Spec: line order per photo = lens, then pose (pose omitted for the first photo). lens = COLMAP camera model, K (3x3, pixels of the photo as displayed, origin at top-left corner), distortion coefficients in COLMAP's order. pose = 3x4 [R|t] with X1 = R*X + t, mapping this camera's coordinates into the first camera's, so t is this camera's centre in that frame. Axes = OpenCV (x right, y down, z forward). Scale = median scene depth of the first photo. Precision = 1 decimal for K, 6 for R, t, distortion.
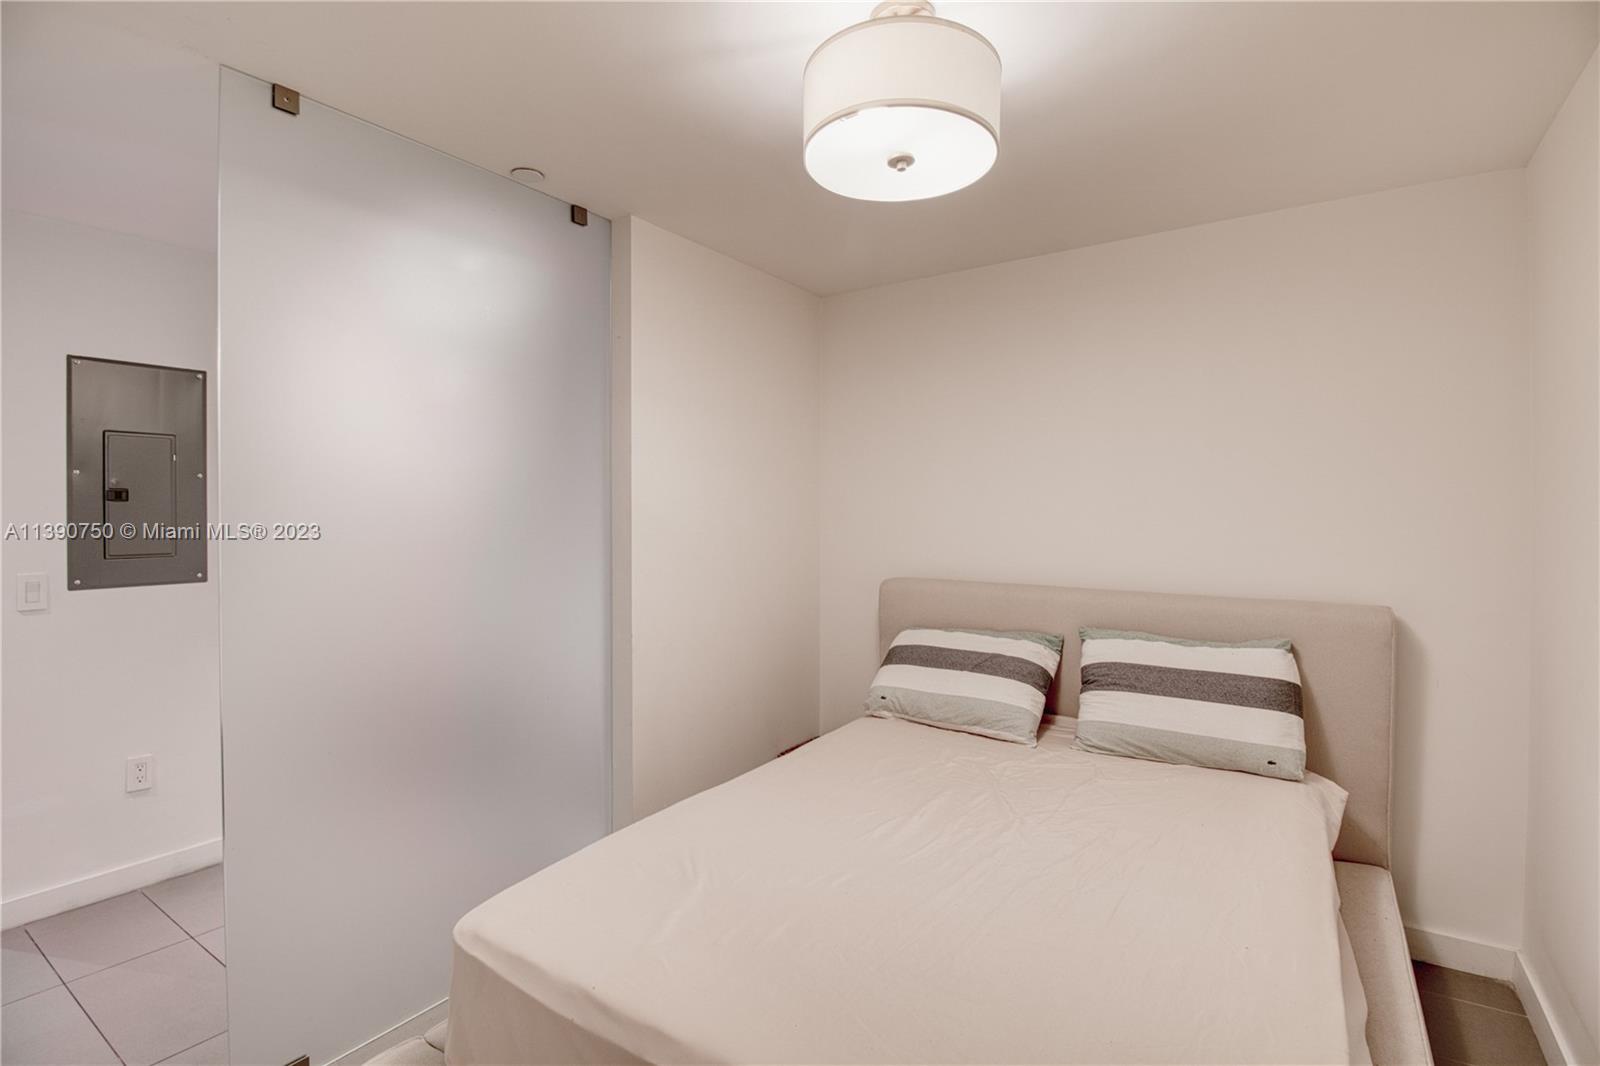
lens RADIAL K [[768.4, 0, 812.7], [0, 768.4, 525.9], [0, 0, 1]] dist [-0.001497, -0.012985]
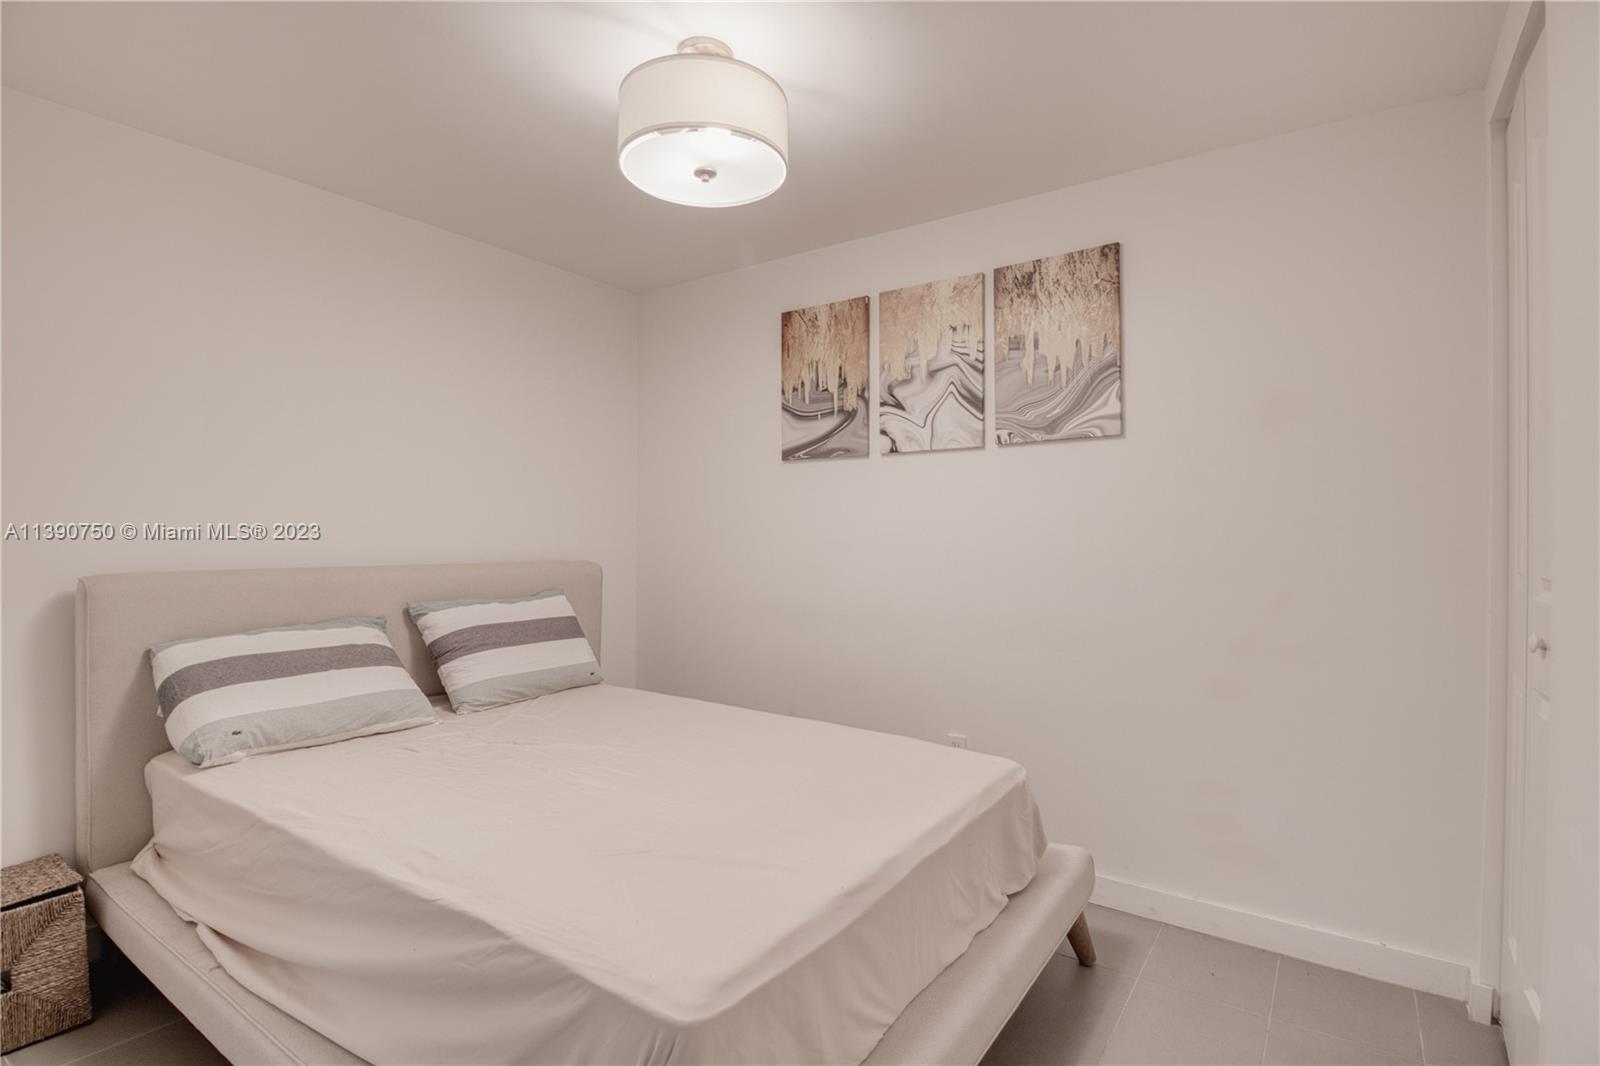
lens RADIAL K [[768.4, 0, 812.7], [0, 768.4, 525.9], [0, 0, 1]] dist [-0.001497, -0.012985]
pose [[0.018886, -0.007055, 0.999797, -0.685396], [0.002885, 0.999971, 0.007002, 0.027466], [-0.999817, 0.002753, 0.018906, 0.493220]]
